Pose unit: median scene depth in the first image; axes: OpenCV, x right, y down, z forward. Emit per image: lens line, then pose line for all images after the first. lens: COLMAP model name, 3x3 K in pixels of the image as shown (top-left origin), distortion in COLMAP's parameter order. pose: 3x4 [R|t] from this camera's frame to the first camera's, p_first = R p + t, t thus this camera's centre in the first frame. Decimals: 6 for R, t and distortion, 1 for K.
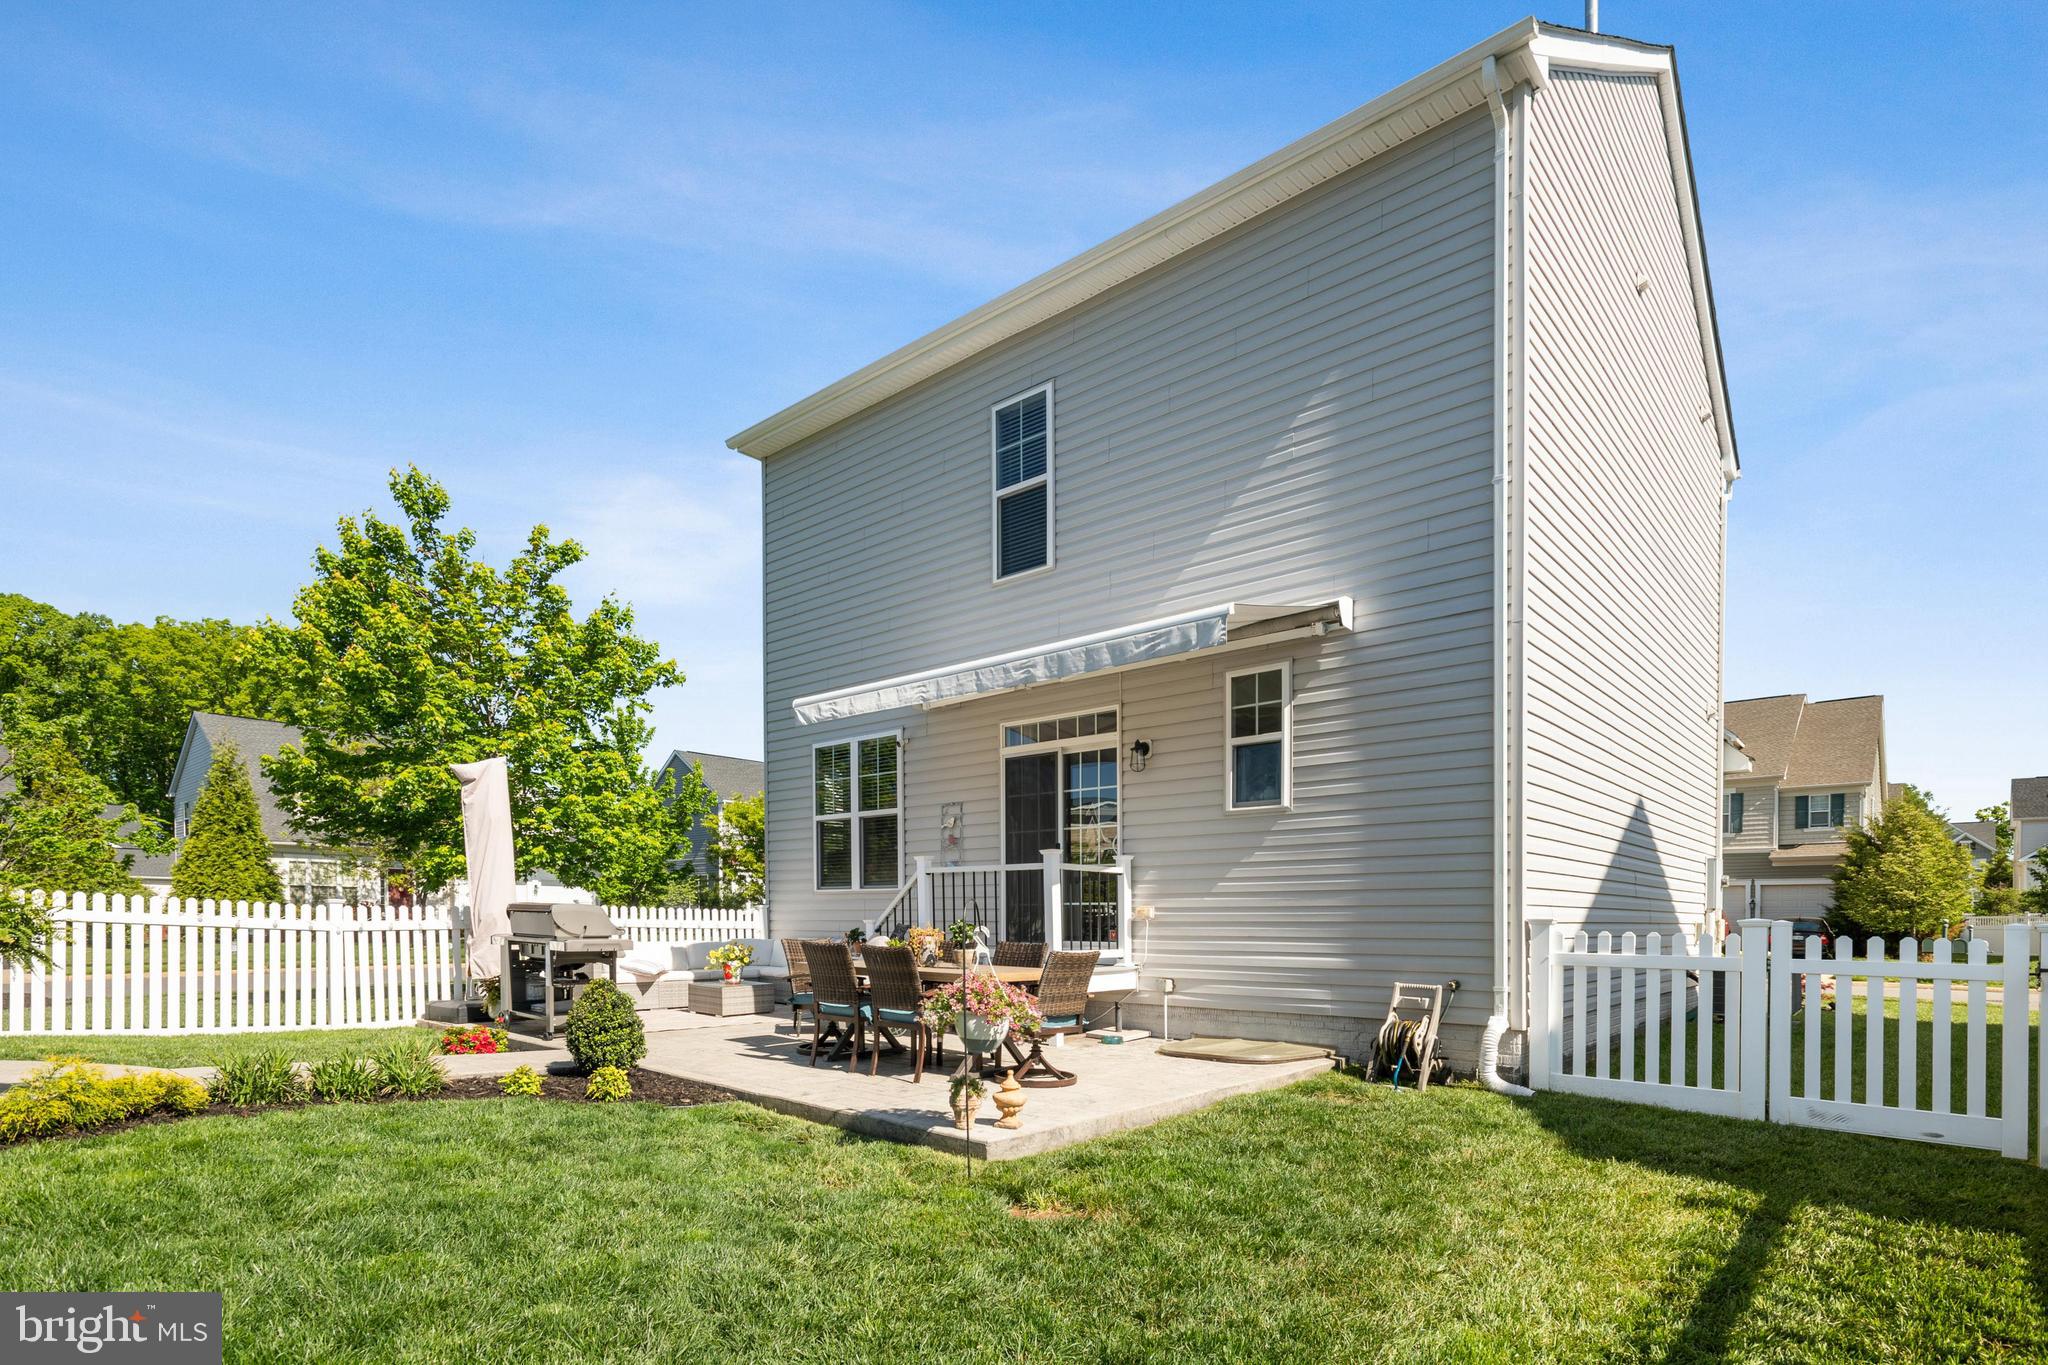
lens RADIAL K [[1072.7, 0, 1005.3], [0, 1072.7, 962.9], [0, 0, 1]] dist [-0.006026, -0.000461]
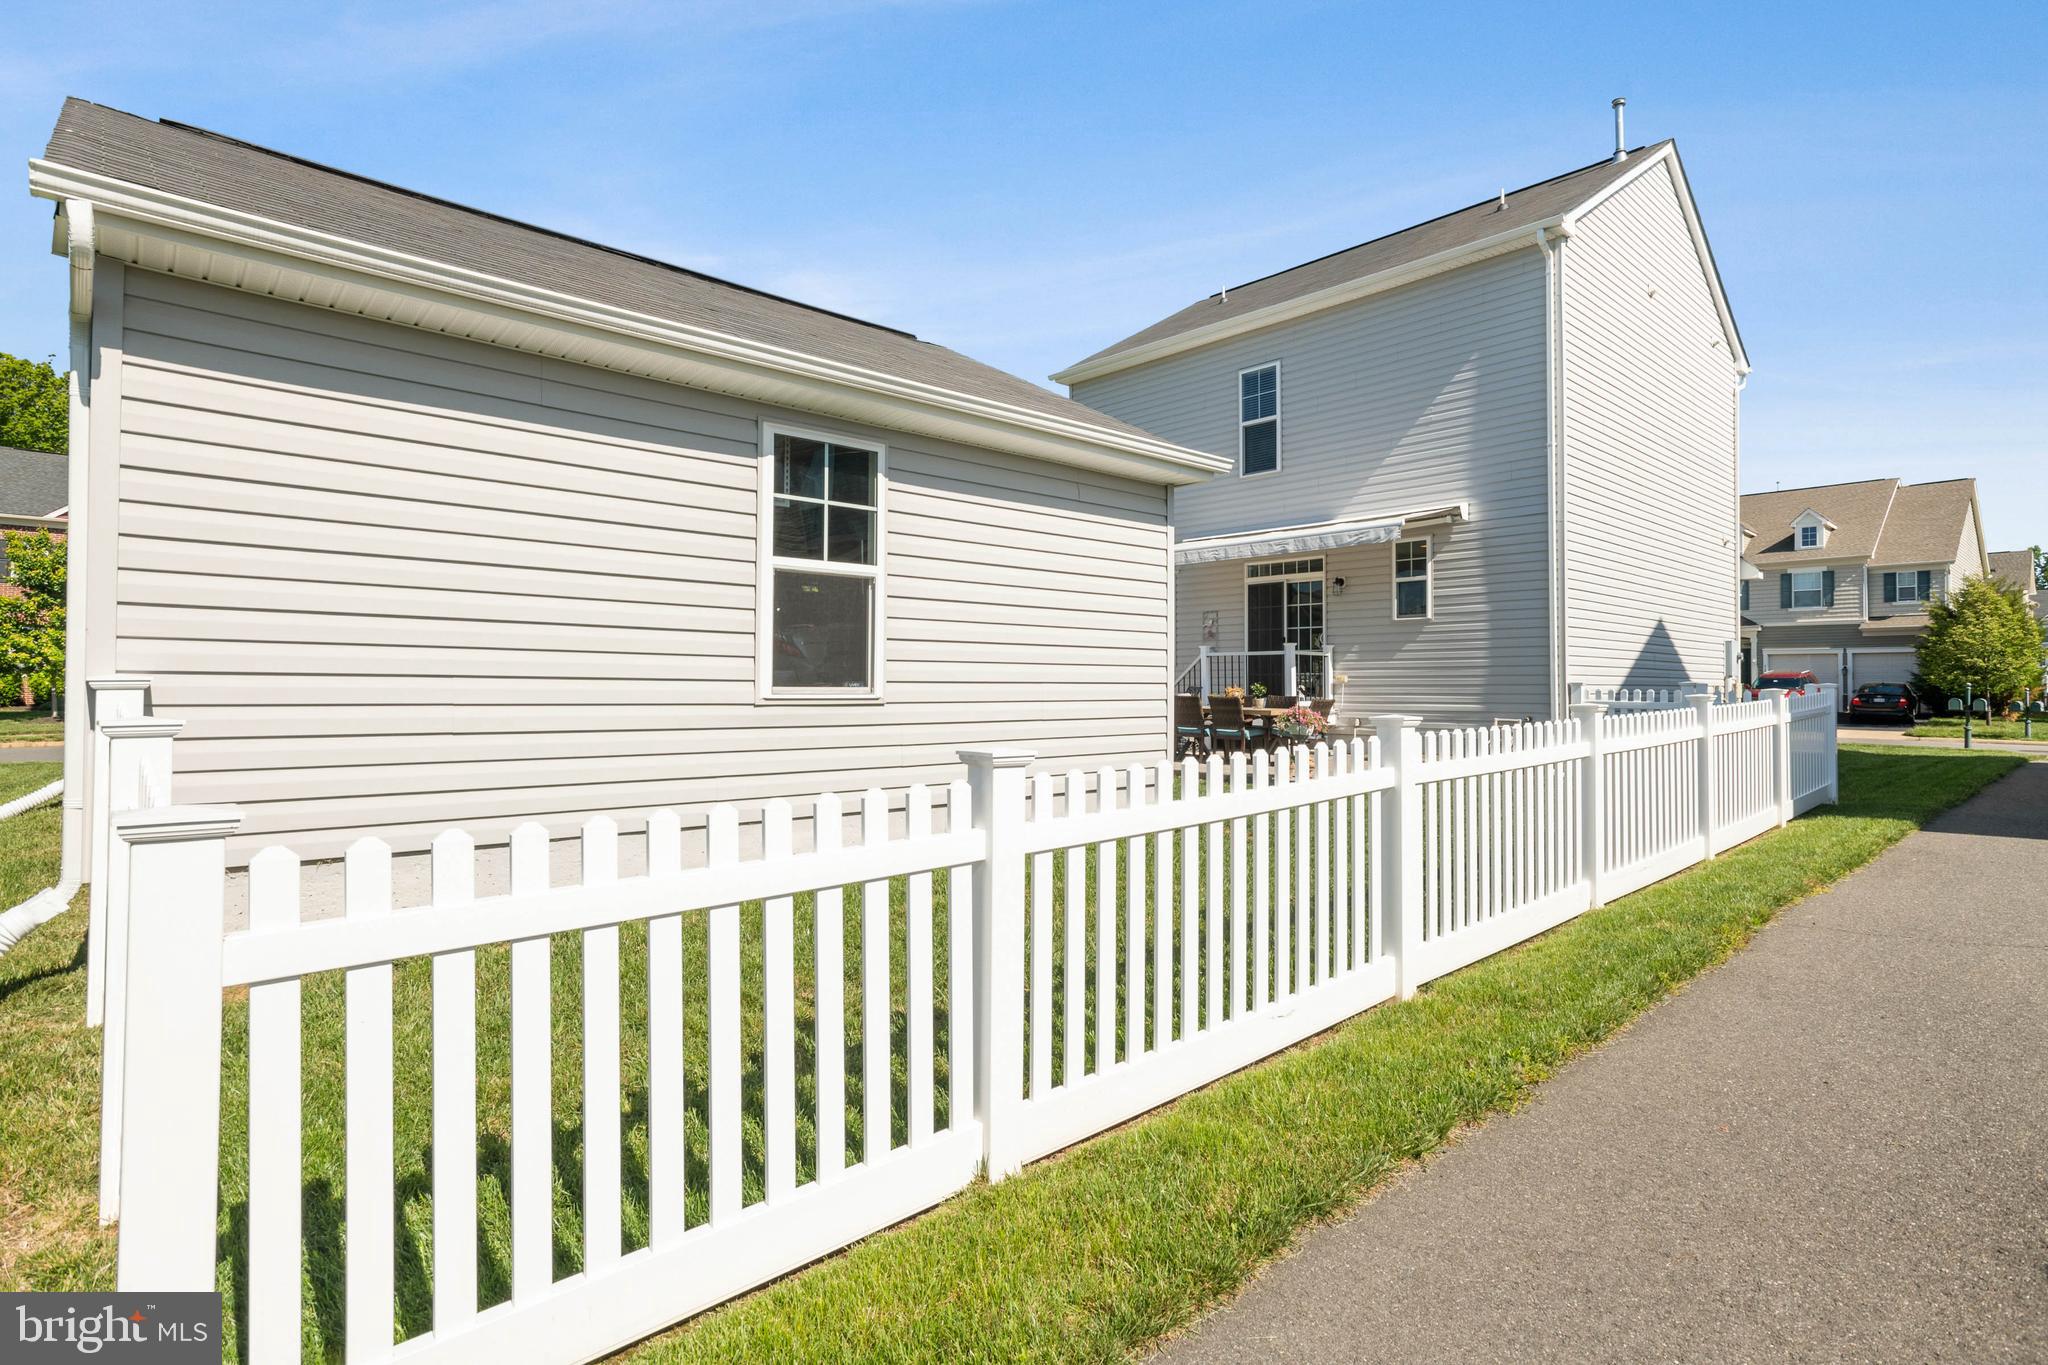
lens RADIAL K [[1042.9, 0, 1027.2], [0, 1042.9, 696.1], [0, 0, 1]] dist [0.001686, 0.000651]
pose [[0.996108, -0.000557, -0.088140, -0.192094], [-0.002199, 0.999512, -0.031173, 0.027816], [0.088114, 0.031245, 0.995620, -0.592852]]
